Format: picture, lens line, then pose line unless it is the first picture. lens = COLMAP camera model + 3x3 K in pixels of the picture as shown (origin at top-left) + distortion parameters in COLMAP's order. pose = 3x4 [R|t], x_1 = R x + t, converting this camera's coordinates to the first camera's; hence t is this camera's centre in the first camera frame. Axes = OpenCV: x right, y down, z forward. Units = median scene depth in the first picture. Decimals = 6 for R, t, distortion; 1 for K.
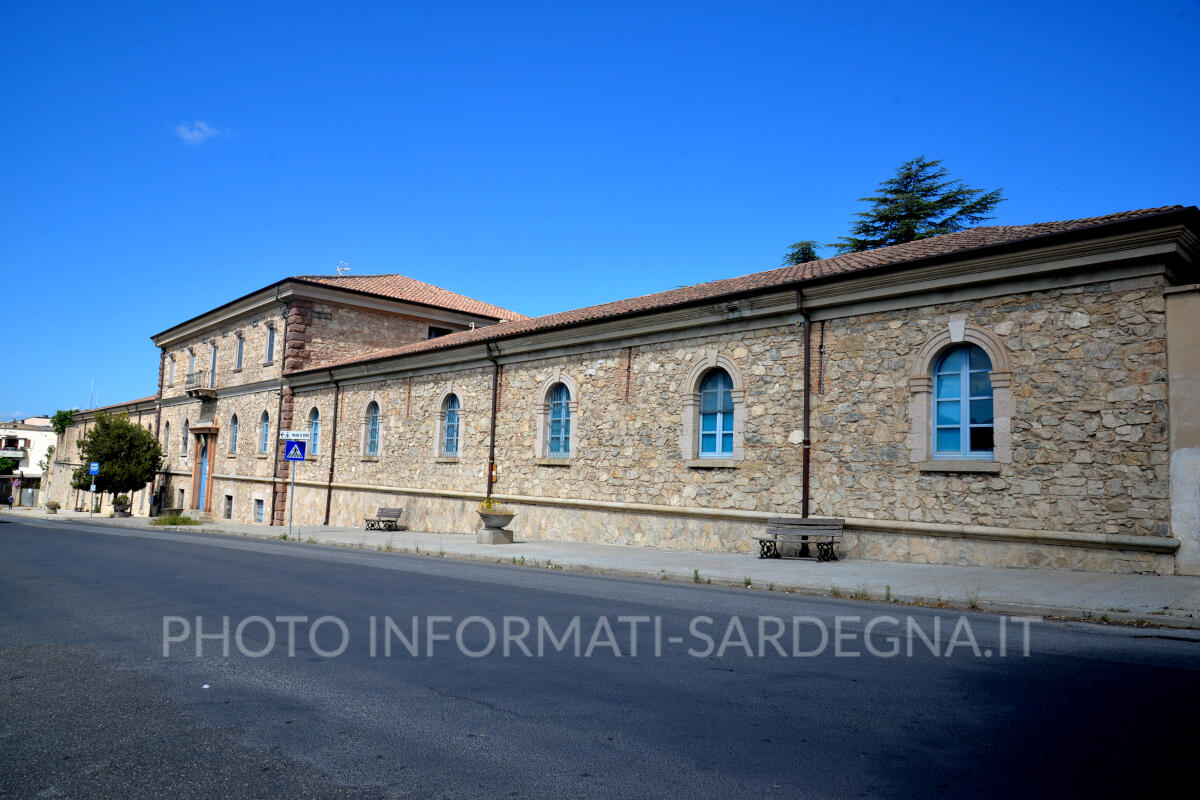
lens RADIAL K [[817.7, 0, 600.0], [0, 817.7, 400.0], [0, 0, 1]] dist [-0.042275, 0.000954]
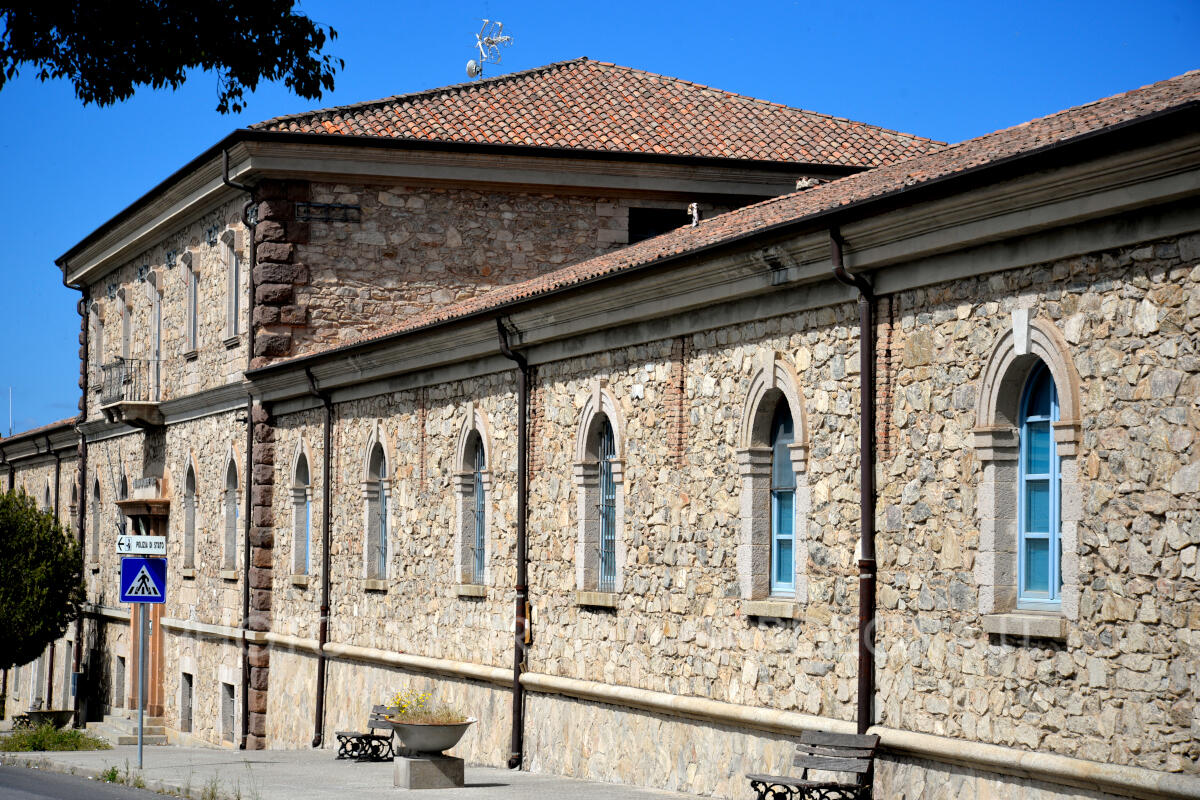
lens RADIAL K [[2939.2, 0, 600.0], [0, 2939.2, 400.0], [0, 0, 1]] dist [0.099589, 0.195600]
pose [[0.910126, -0.047986, -0.411543, 0.758232], [0.062901, 0.997760, 0.022765, -0.082724], [0.409529, -0.046605, 0.911106, -0.521885]]
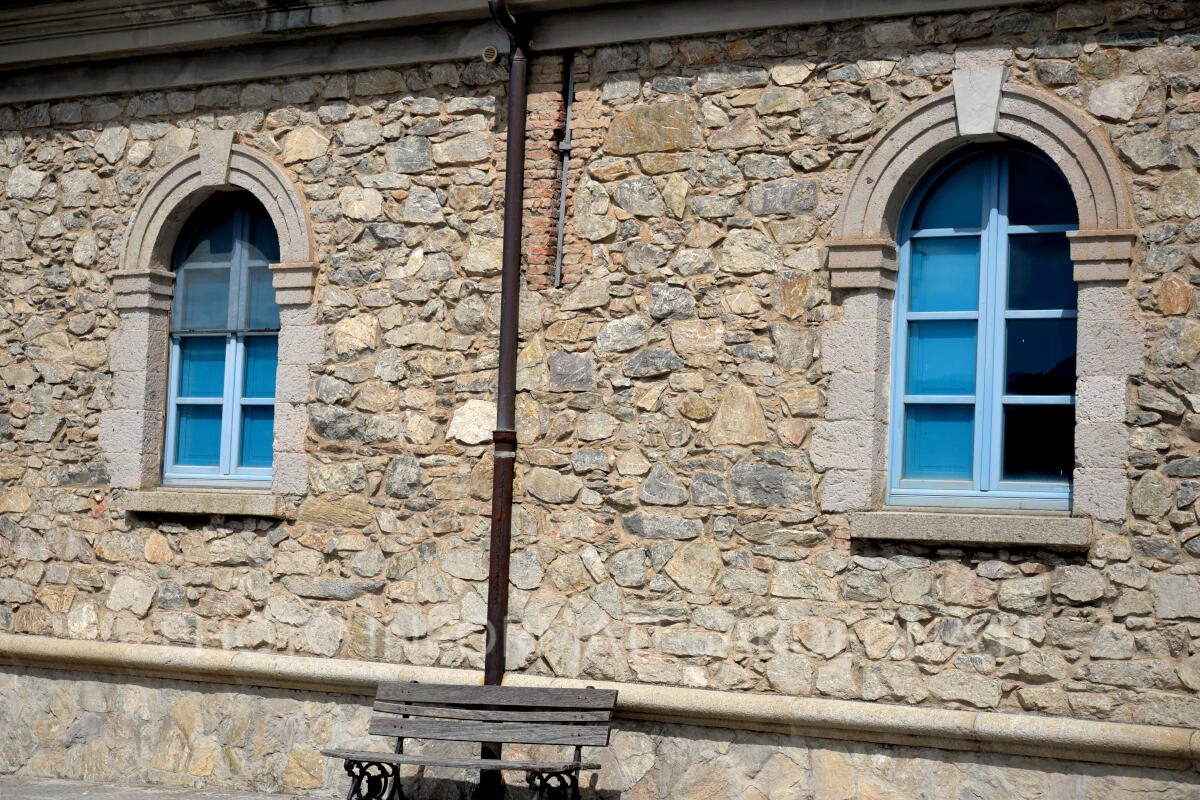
lens RADIAL K [[2217.2, 0, 600.0], [0, 2217.2, 400.0], [0, 0, 1]] dist [-0.023672, 0.097510]
pose [[0.960064, 0.018522, 0.279168, 0.049178], [-0.030830, 0.998733, 0.039763, 0.001731], [-0.278078, -0.046781, 0.959419, 0.170576]]
